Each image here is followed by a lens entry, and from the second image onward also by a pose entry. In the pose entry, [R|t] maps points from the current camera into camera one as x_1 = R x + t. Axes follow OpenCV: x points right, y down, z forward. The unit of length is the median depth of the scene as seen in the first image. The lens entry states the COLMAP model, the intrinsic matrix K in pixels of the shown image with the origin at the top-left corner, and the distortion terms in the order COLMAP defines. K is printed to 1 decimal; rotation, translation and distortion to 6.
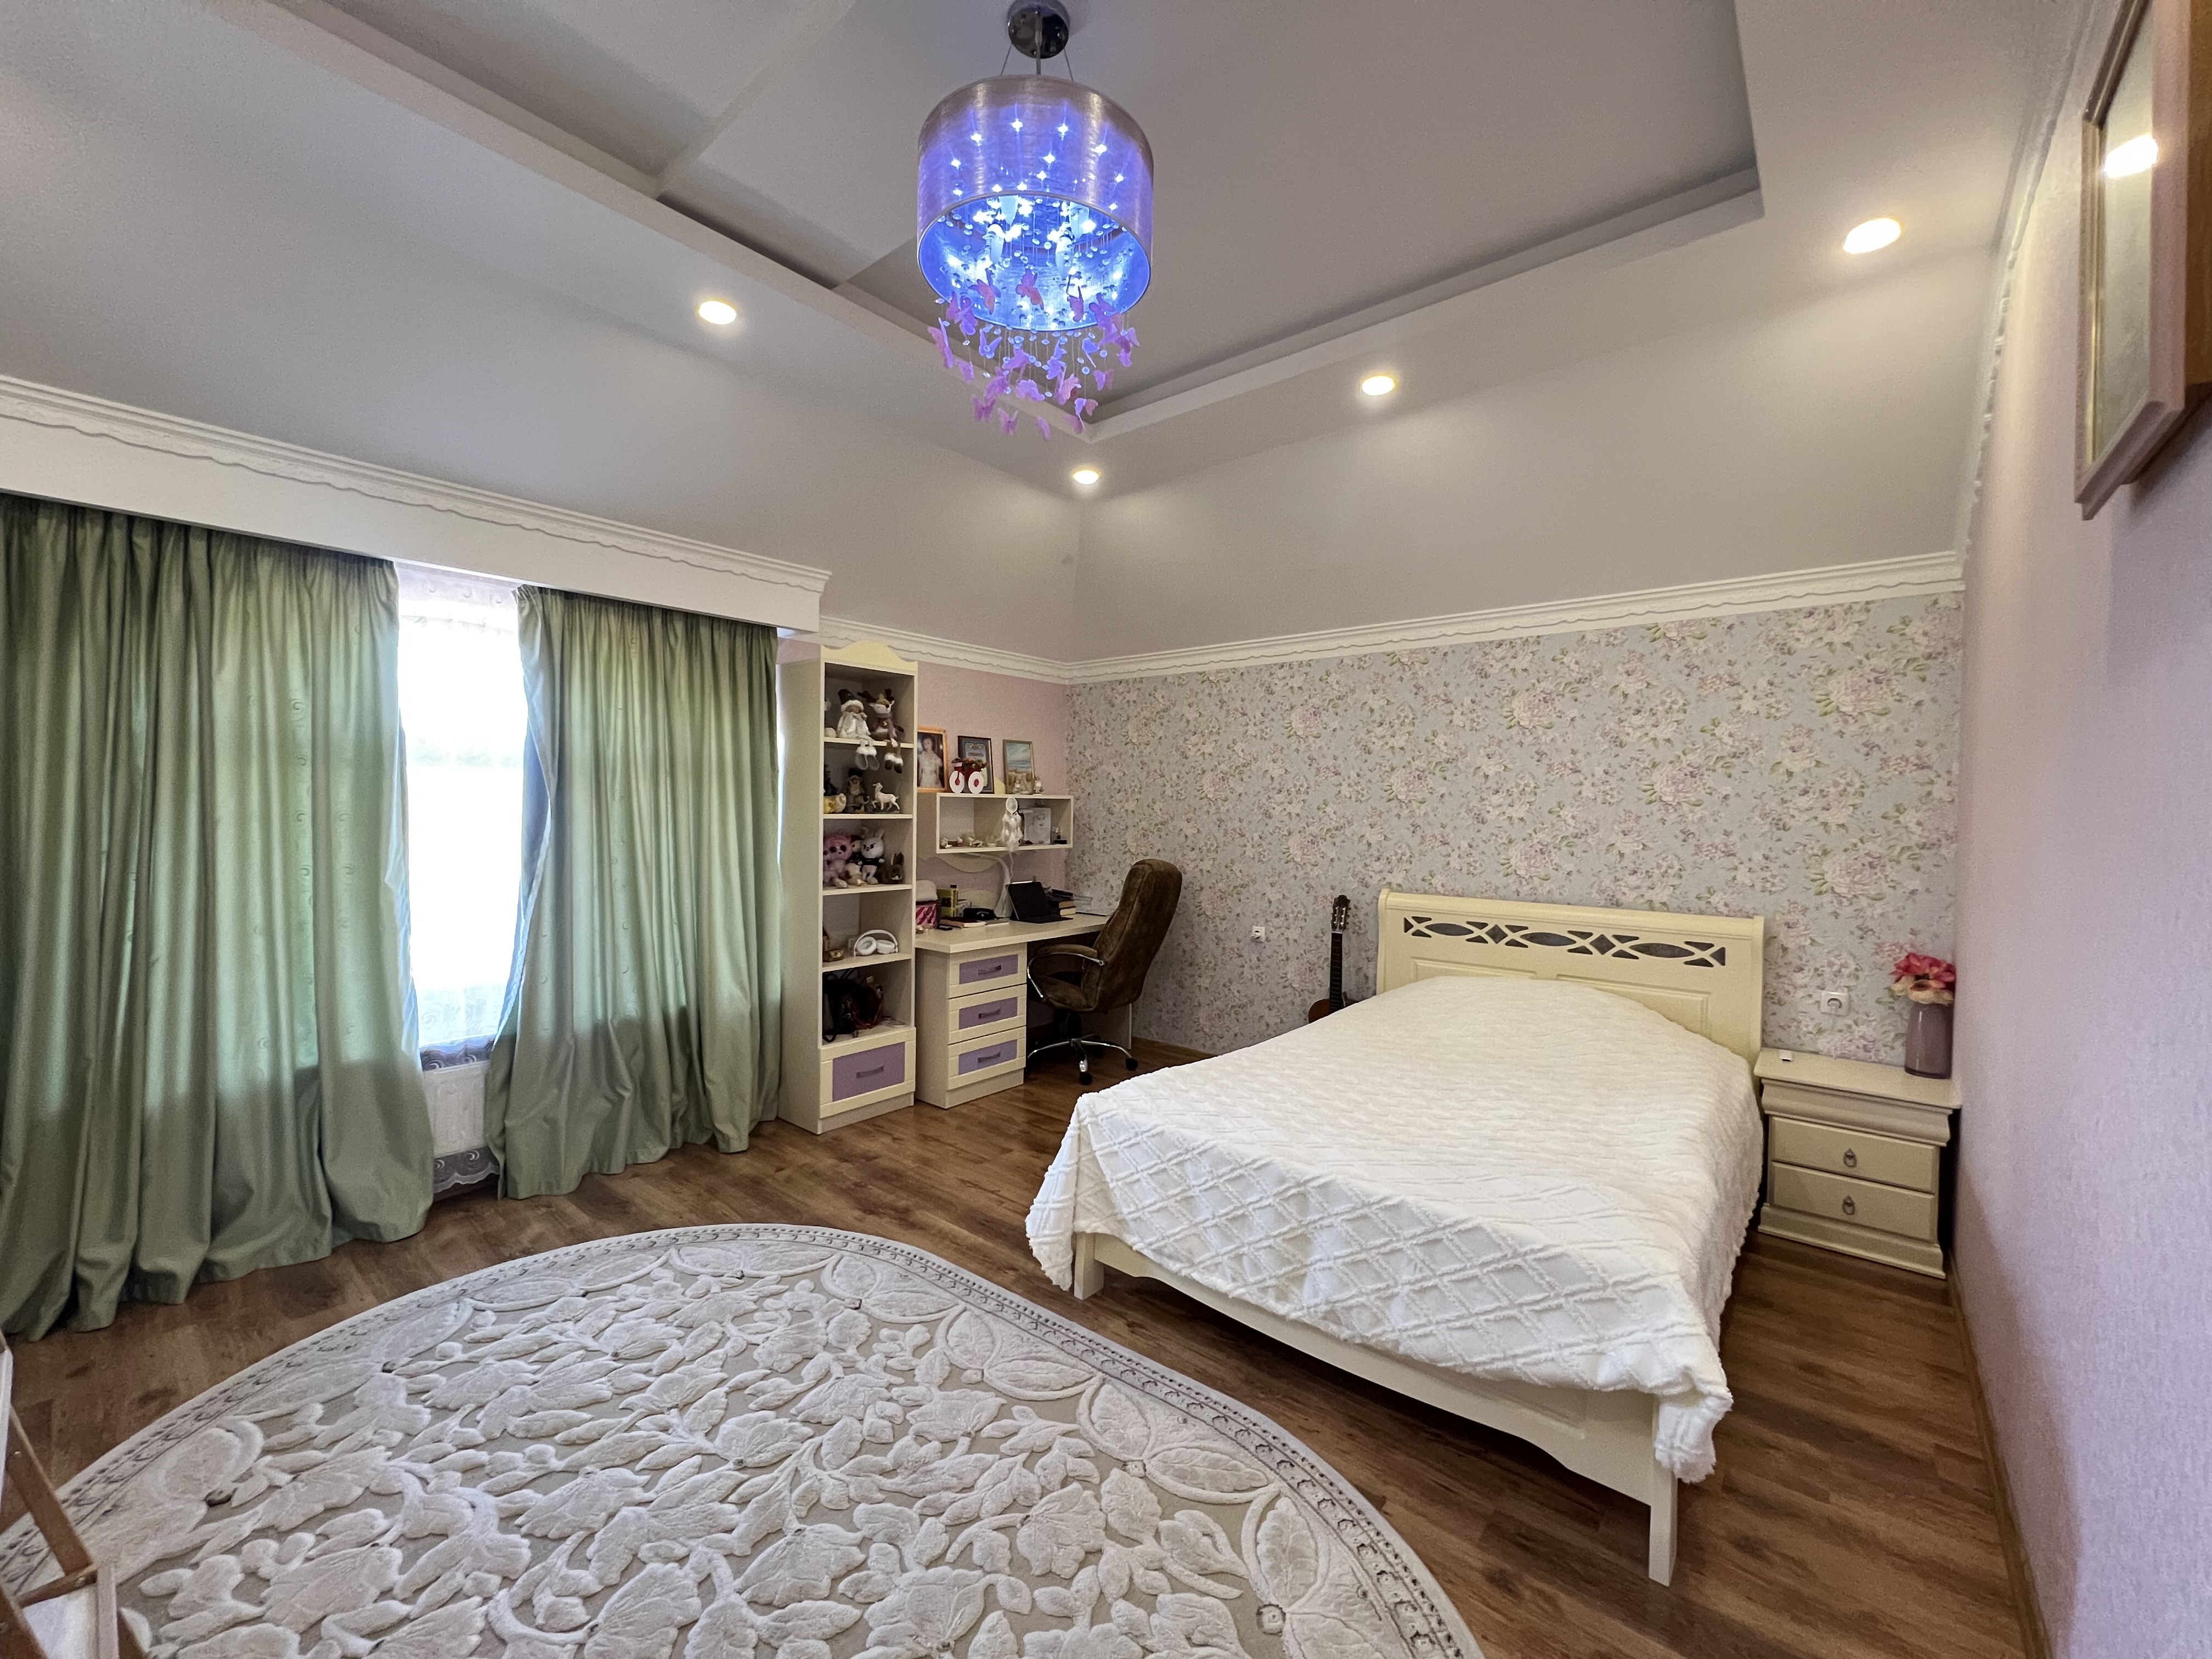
lens RADIAL K [[882.4, 0, 1106.5], [0, 882.4, 823.3], [0, 0, 1]] dist [0.014236, 0.000573]
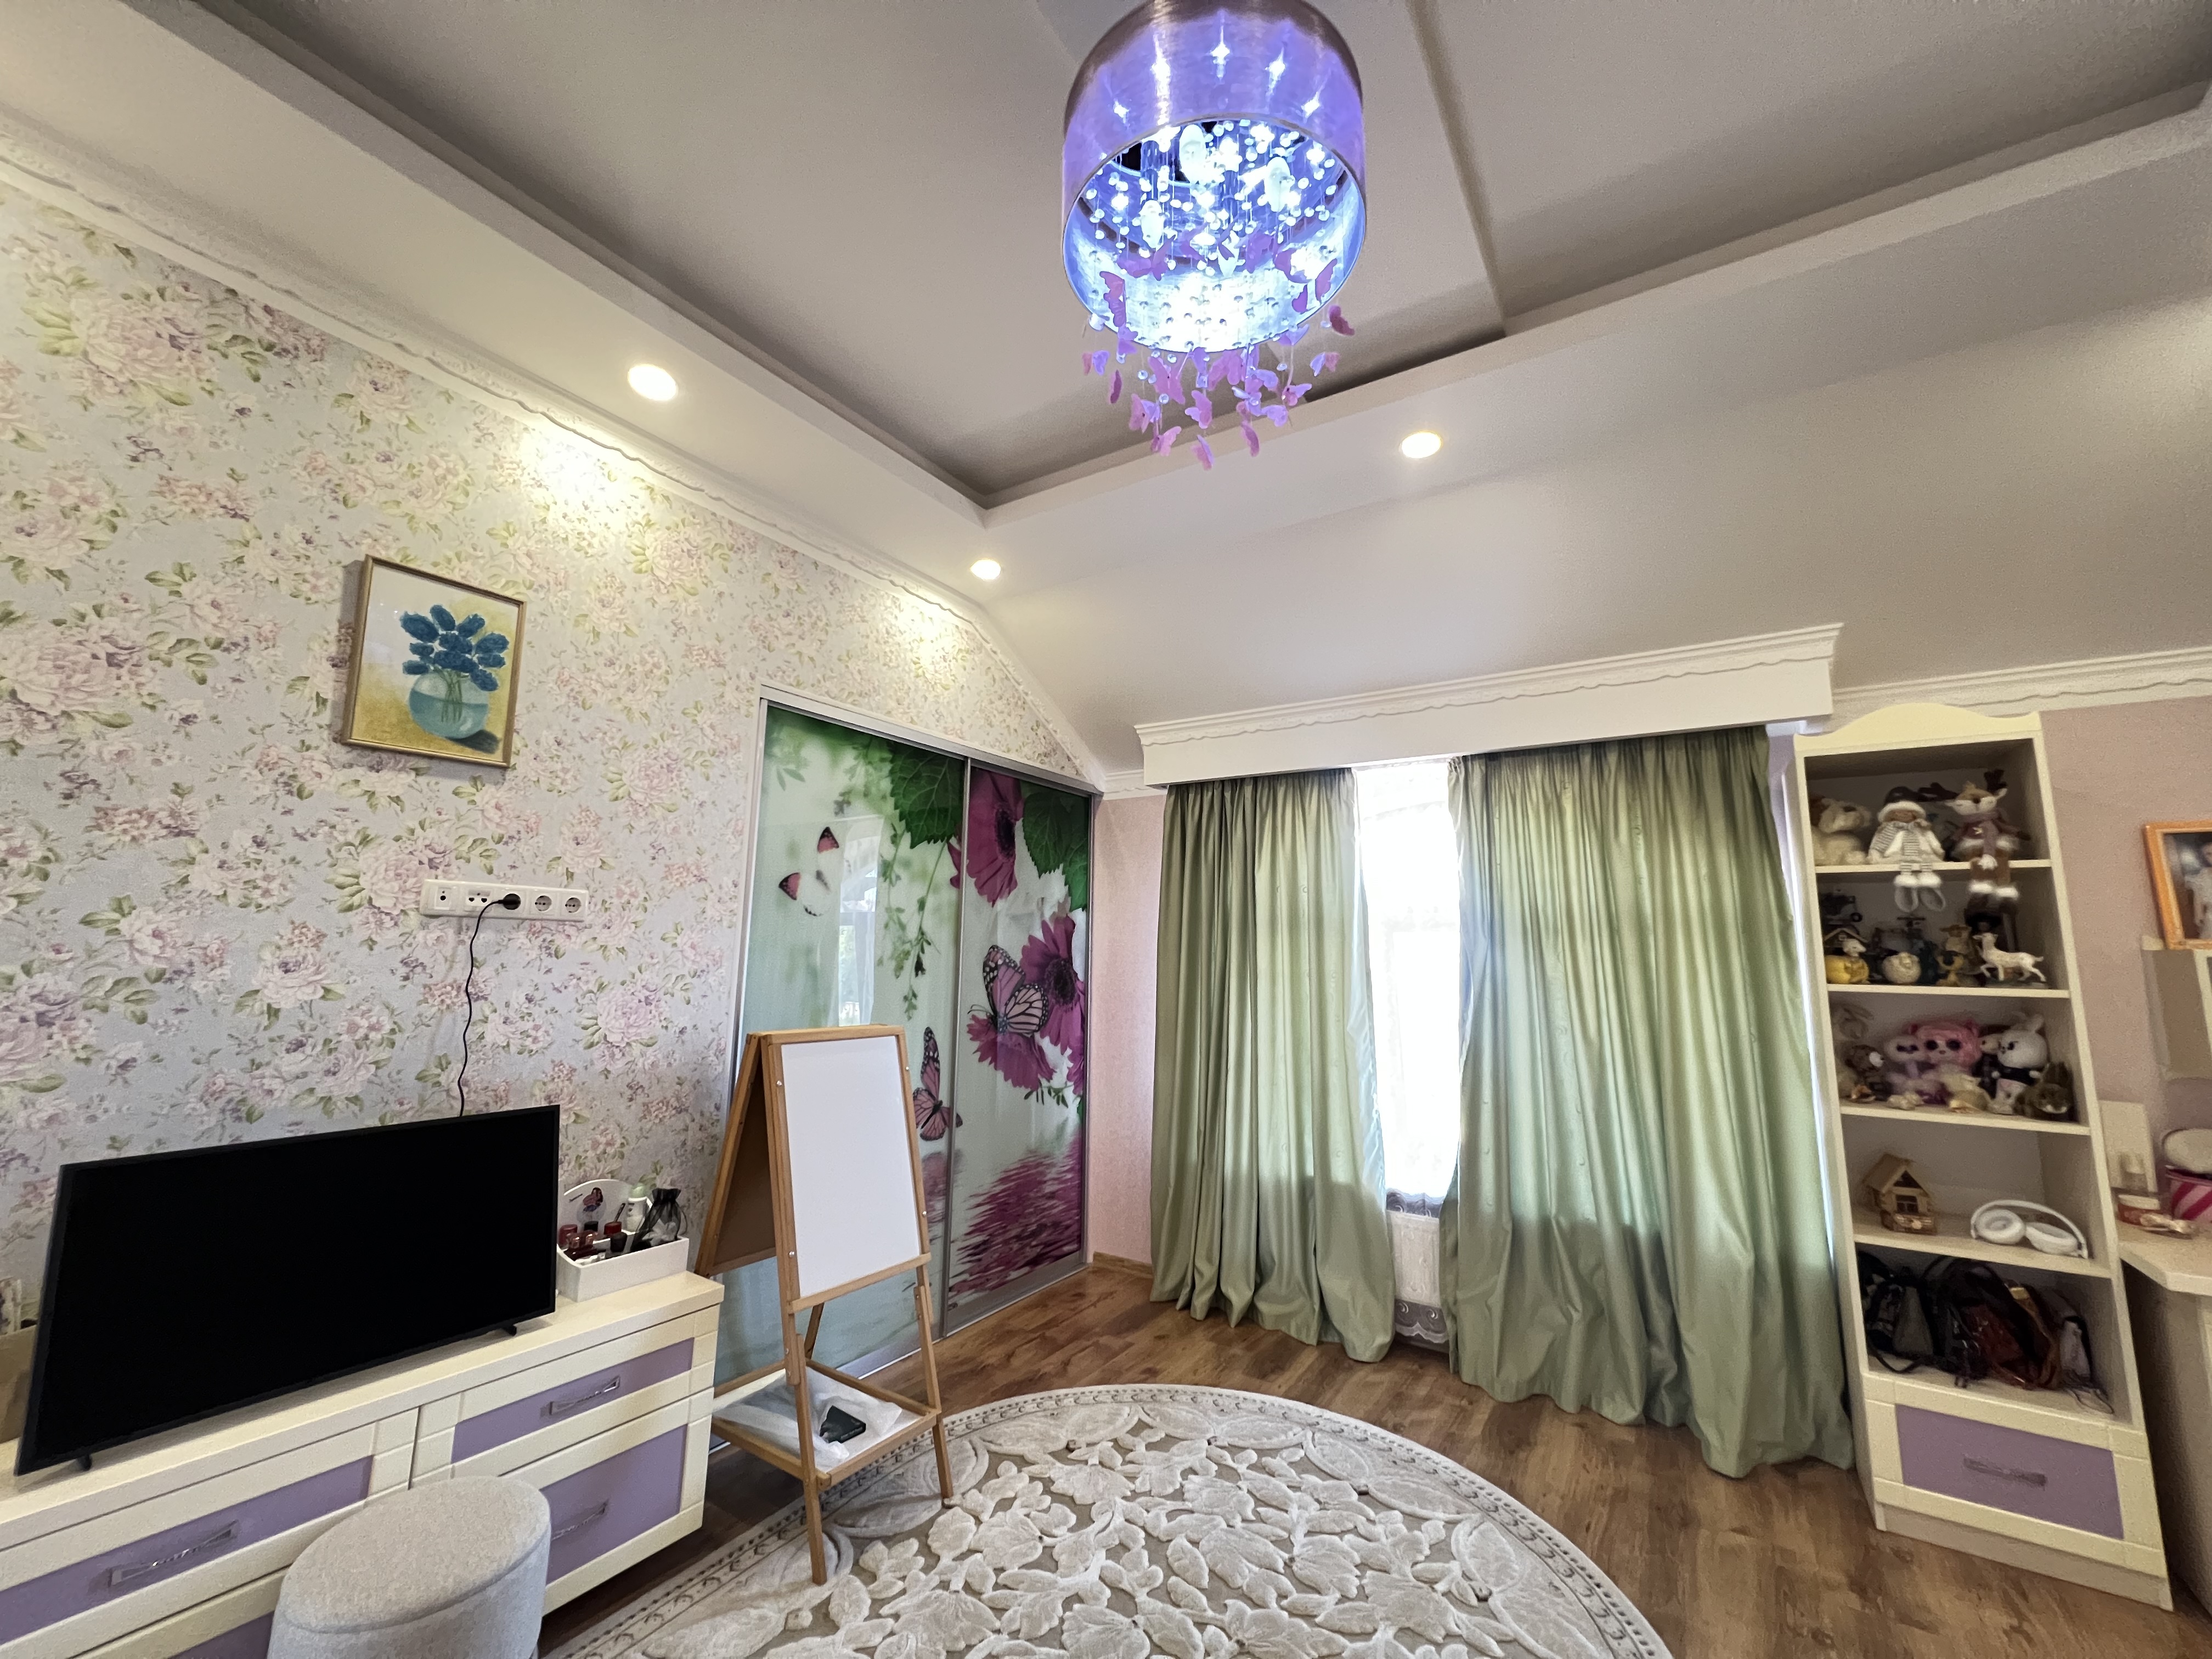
lens RADIAL K [[892.5, 0, 1108.3], [0, 892.5, 818.9], [0, 0, 1]] dist [0.002541, 0.000569]
pose [[0.141246, -0.160056, -0.976950, 0.296964], [-0.035390, 0.985397, -0.166556, -0.001911], [0.989342, 0.058100, 0.133519, 0.415937]]
